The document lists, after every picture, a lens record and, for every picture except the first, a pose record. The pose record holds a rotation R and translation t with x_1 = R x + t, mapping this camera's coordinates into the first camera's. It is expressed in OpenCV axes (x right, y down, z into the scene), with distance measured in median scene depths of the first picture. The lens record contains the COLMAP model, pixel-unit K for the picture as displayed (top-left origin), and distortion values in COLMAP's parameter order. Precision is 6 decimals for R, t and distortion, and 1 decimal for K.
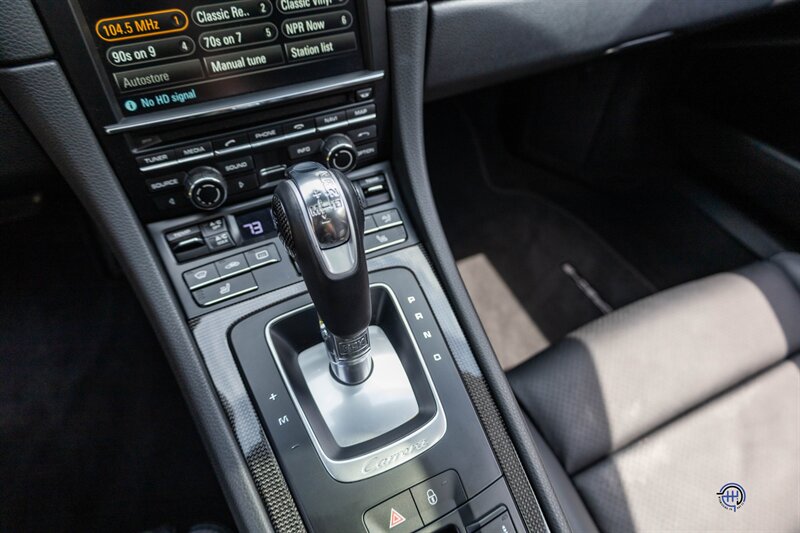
lens RADIAL K [[530.7, 0, 400.0], [0, 530.7, 266.5], [0, 0, 1]] dist [0.000057, -0.000579]
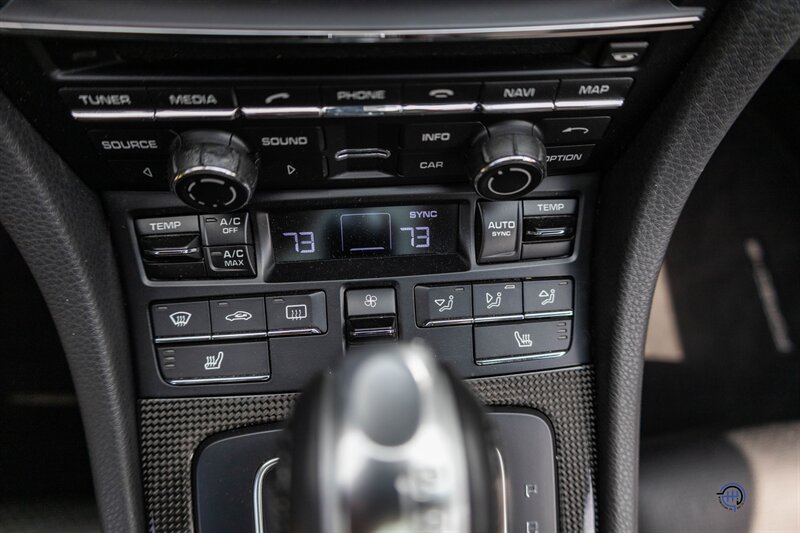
lens RADIAL K [[530.7, 0, 400.0], [0, 530.7, 266.5], [0, 0, 1]] dist [0.000057, -0.000579]
pose [[0.927875, 0.362658, -0.086759, -0.134731], [-0.297779, 0.860679, 0.412988, -0.311376], [0.224445, -0.357367, 0.906595, 0.560135]]
